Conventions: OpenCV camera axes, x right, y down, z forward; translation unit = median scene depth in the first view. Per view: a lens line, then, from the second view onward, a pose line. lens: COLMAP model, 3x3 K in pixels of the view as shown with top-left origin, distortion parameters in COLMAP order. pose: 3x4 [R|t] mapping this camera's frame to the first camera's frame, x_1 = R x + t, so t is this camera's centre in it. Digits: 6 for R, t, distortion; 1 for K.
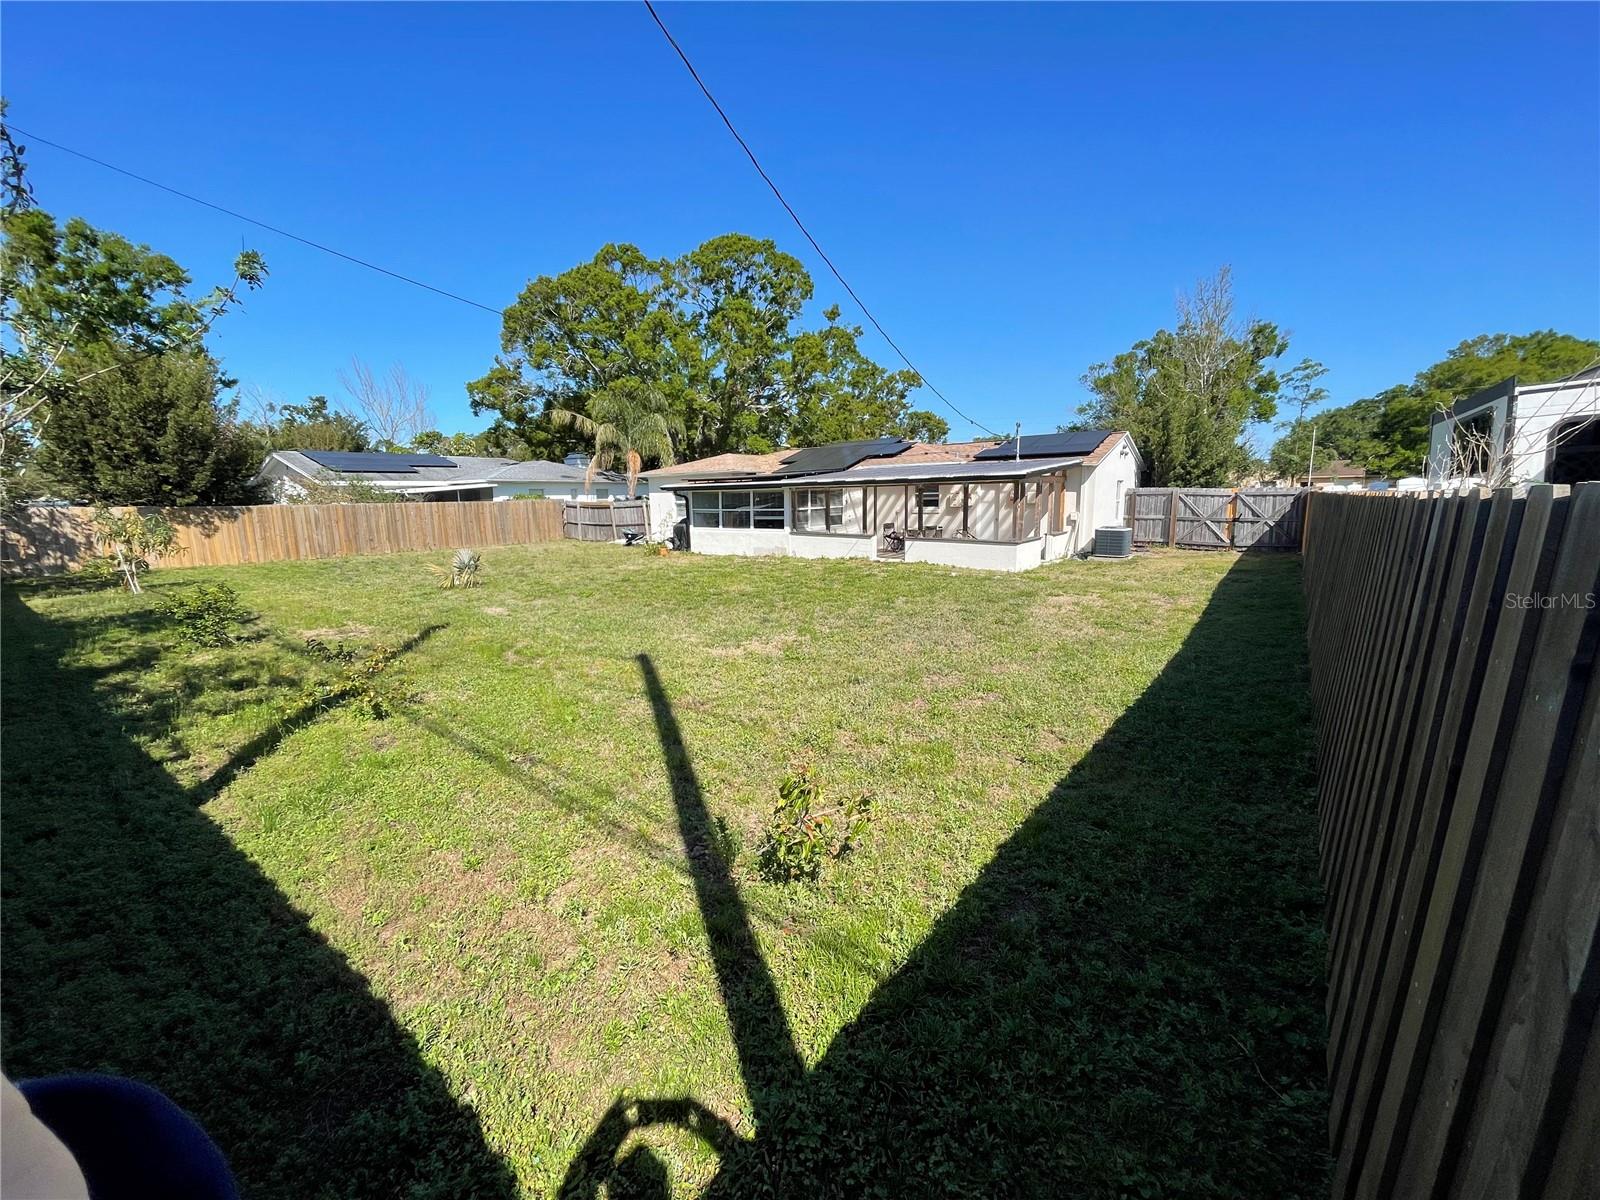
lens RADIAL K [[643.6, 0, 796.8], [0, 643.6, 608.1], [0, 0, 1]] dist [-0.000721, 0.000061]
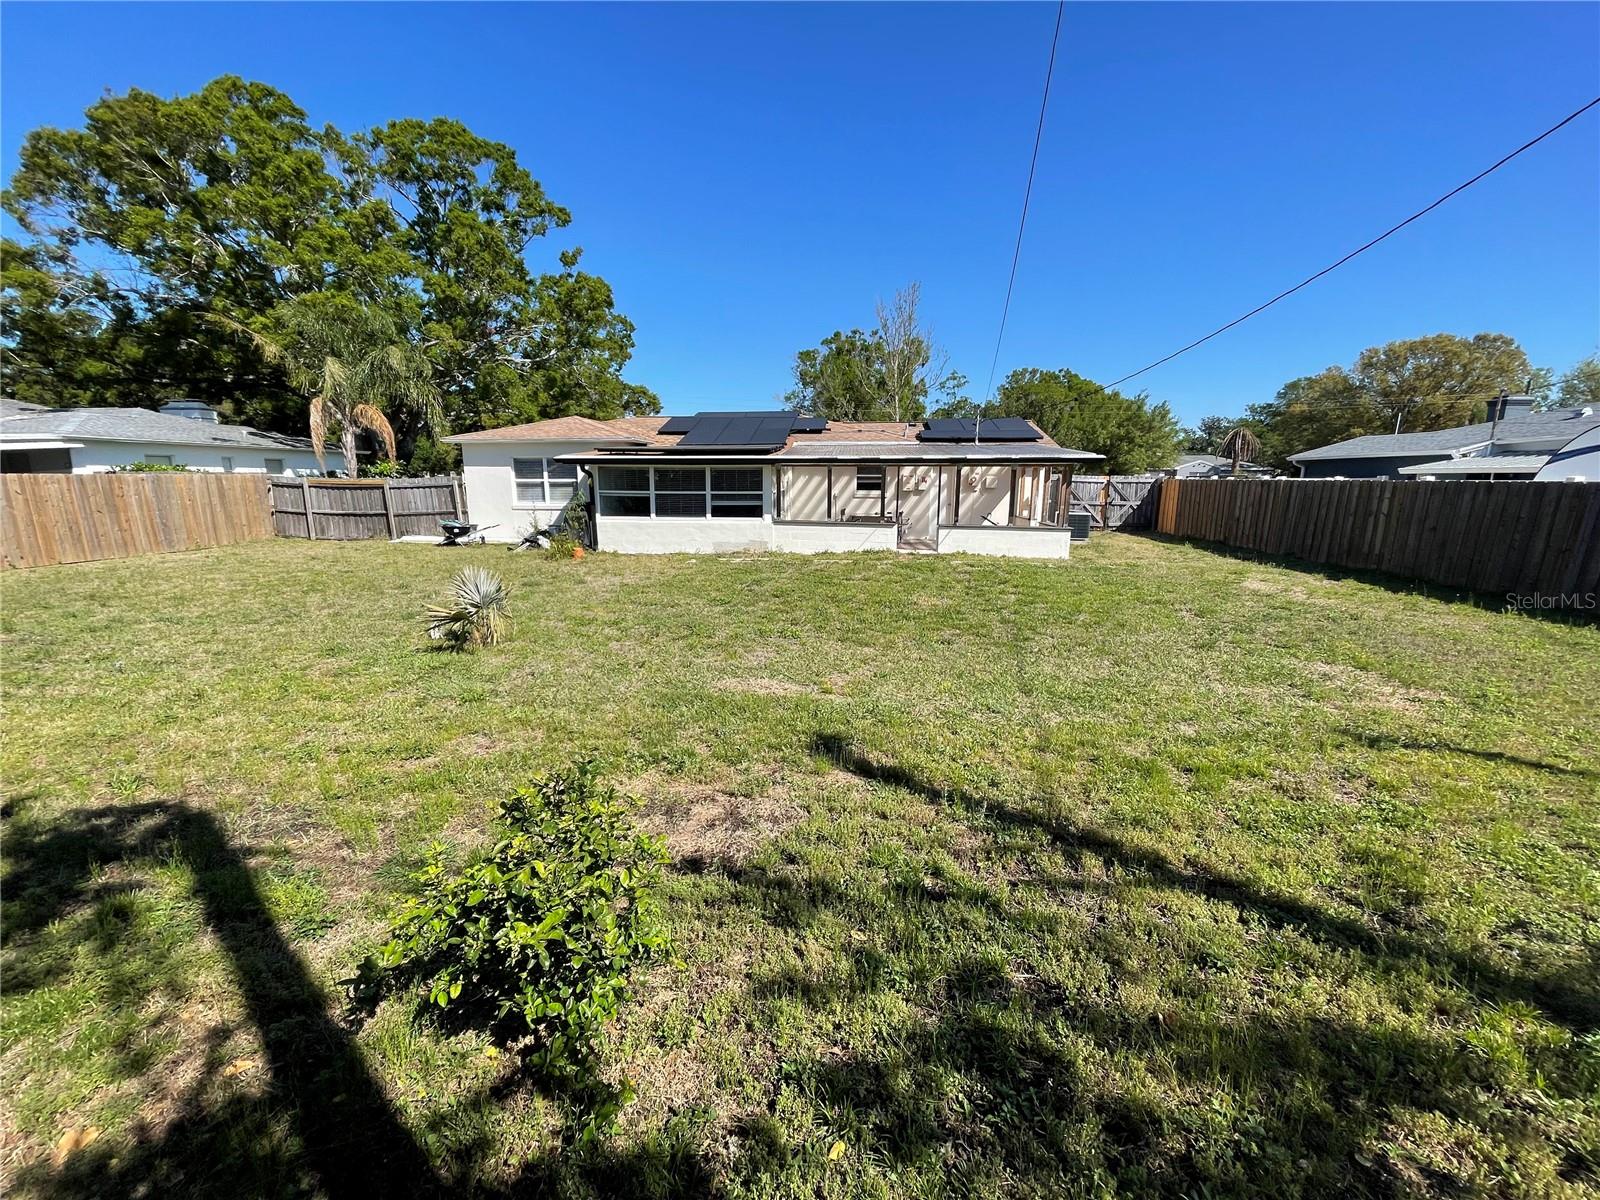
lens RADIAL K [[643.6, 0, 798.4], [0, 643.6, 600.4], [0, 0, 1]] dist [-0.000721, 0.000061]
pose [[0.840283, -0.084340, 0.535547, -0.373528], [0.076437, 0.996388, 0.036983, -0.042941], [-0.536732, 0.009860, 0.843695, 0.284446]]
